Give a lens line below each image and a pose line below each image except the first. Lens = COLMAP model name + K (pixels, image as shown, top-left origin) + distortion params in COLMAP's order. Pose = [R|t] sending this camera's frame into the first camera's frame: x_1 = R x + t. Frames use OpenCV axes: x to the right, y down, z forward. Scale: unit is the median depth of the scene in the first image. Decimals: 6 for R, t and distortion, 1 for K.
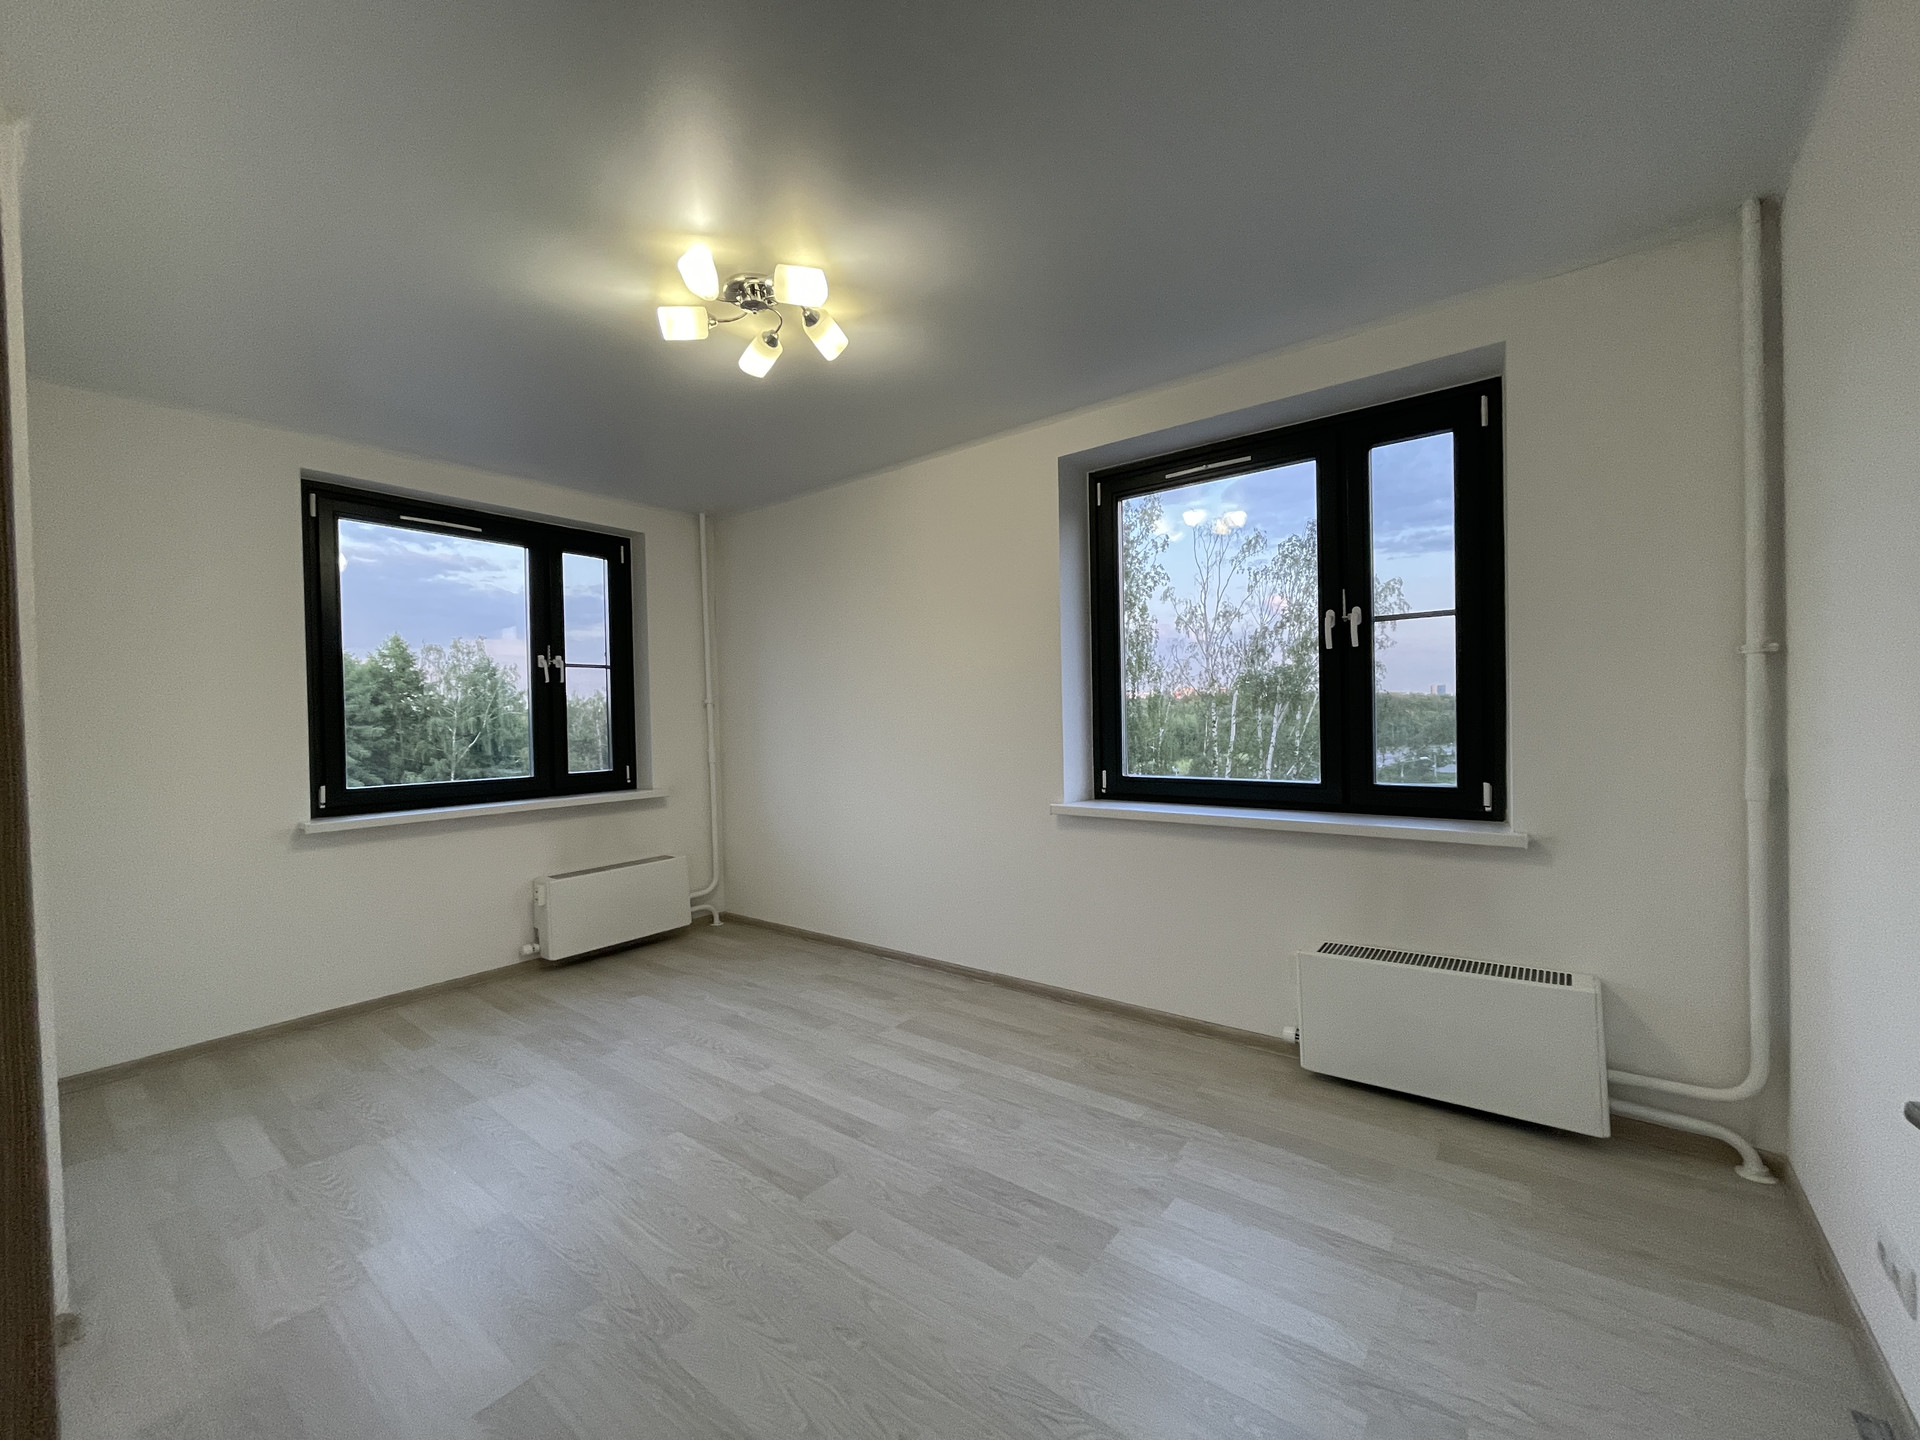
lens RADIAL K [[774.2, 0, 950.0], [0, 774.2, 728.0], [0, 0, 1]] dist [-0.000238, -0.000033]
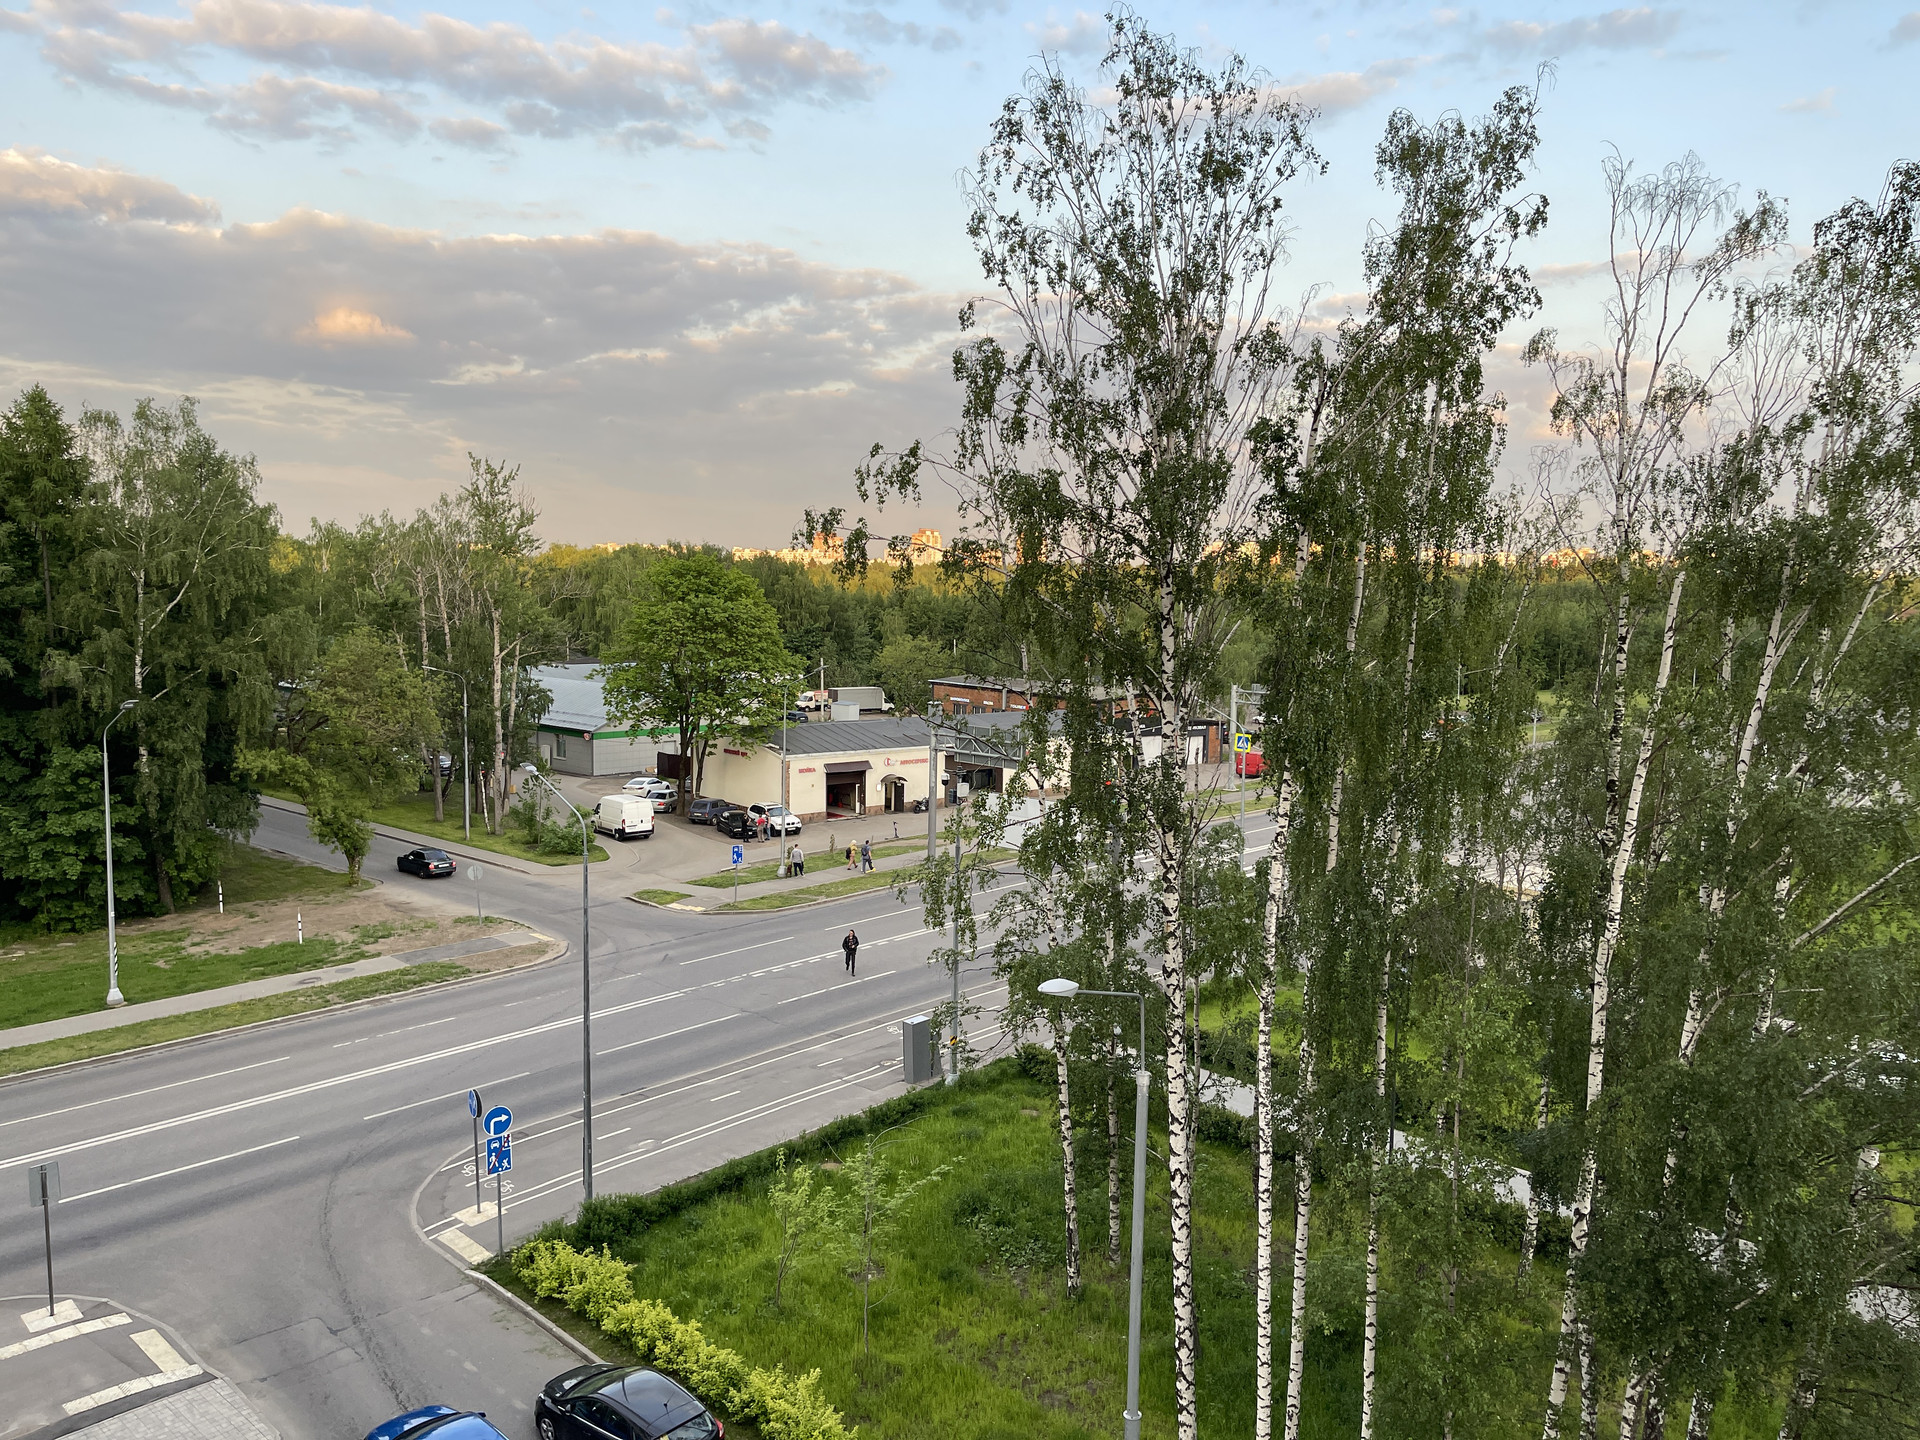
lens RADIAL K [[1463.6, 0, 942.1], [0, 1463.6, 735.1], [0, 0, 1]] dist [0.061148, -0.072967]
pose [[0.993545, 0.054275, -0.099616, 0.044391], [-0.045378, 0.994952, 0.089506, -0.012546], [0.103971, -0.084408, 0.990992, 0.123777]]
